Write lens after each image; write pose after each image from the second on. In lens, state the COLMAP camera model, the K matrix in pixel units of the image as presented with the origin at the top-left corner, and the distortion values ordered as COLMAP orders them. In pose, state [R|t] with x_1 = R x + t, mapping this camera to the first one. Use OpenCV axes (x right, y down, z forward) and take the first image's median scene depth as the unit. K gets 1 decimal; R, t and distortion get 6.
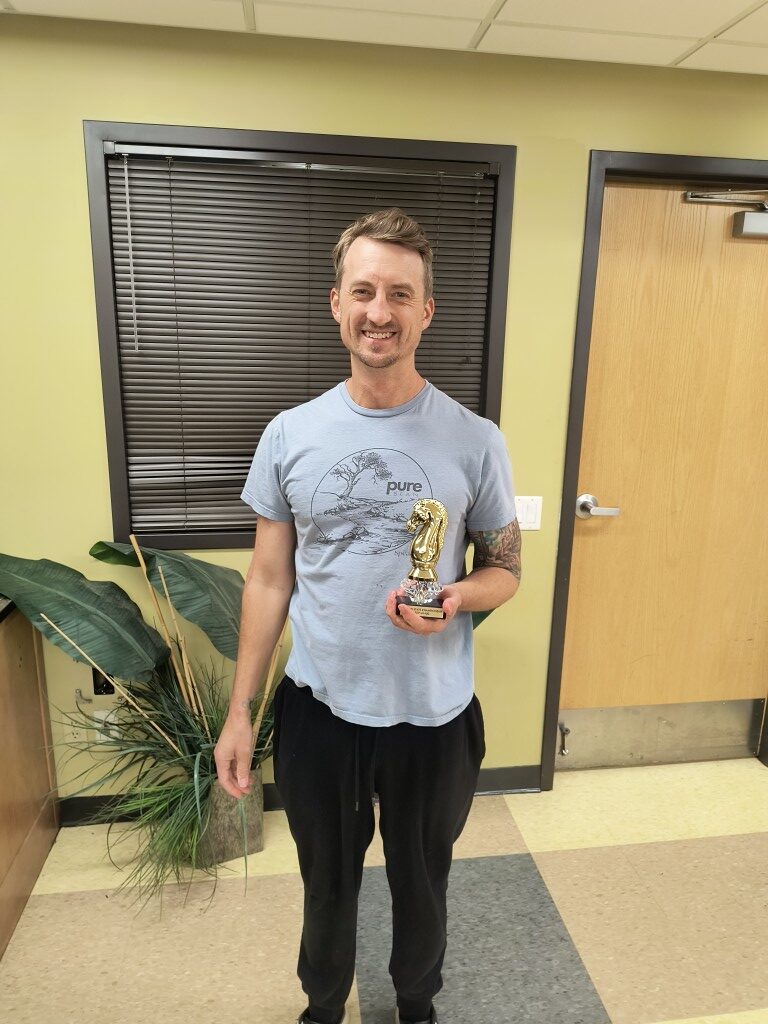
lens RADIAL K [[722.2, 0, 384.0], [0, 722.2, 512.0], [0, 0, 1]] dist [-0.003612, 0.023905]
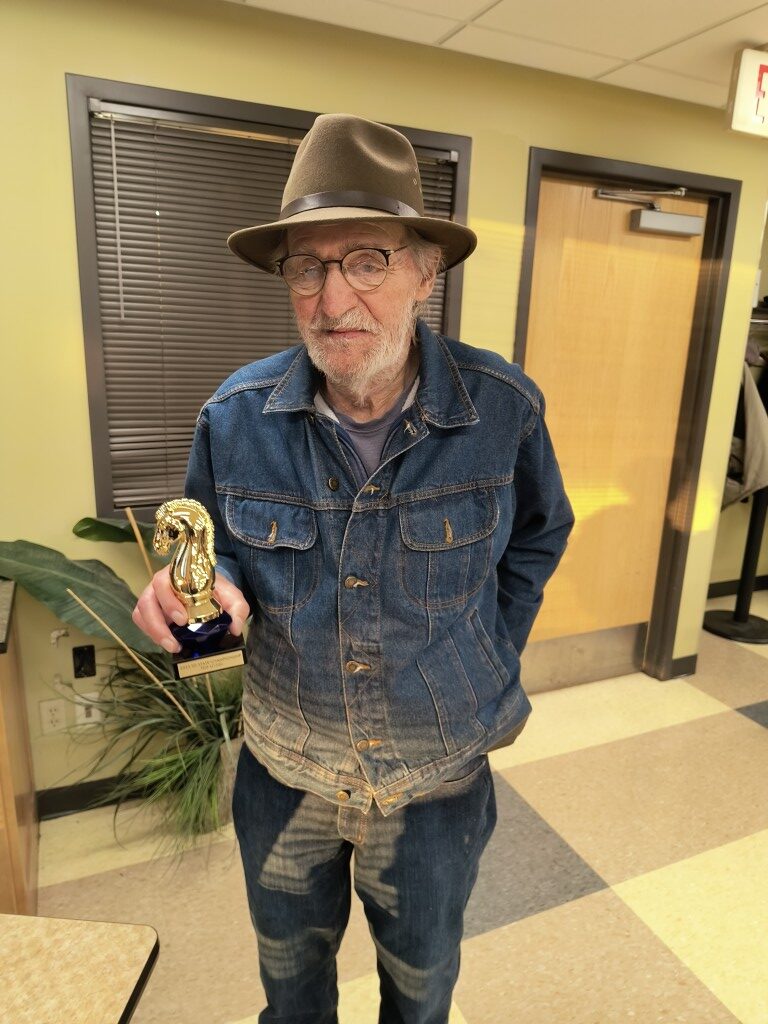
lens RADIAL K [[735.5, 0, 384.0], [0, 735.5, 512.0], [0, 0, 1]] dist [0.026470, -0.000281]
pose [[0.958943, -0.053418, 0.278522, -0.283668], [0.044401, 0.998268, 0.038587, 0.013018], [-0.280101, -0.024636, 0.959654, -0.057367]]
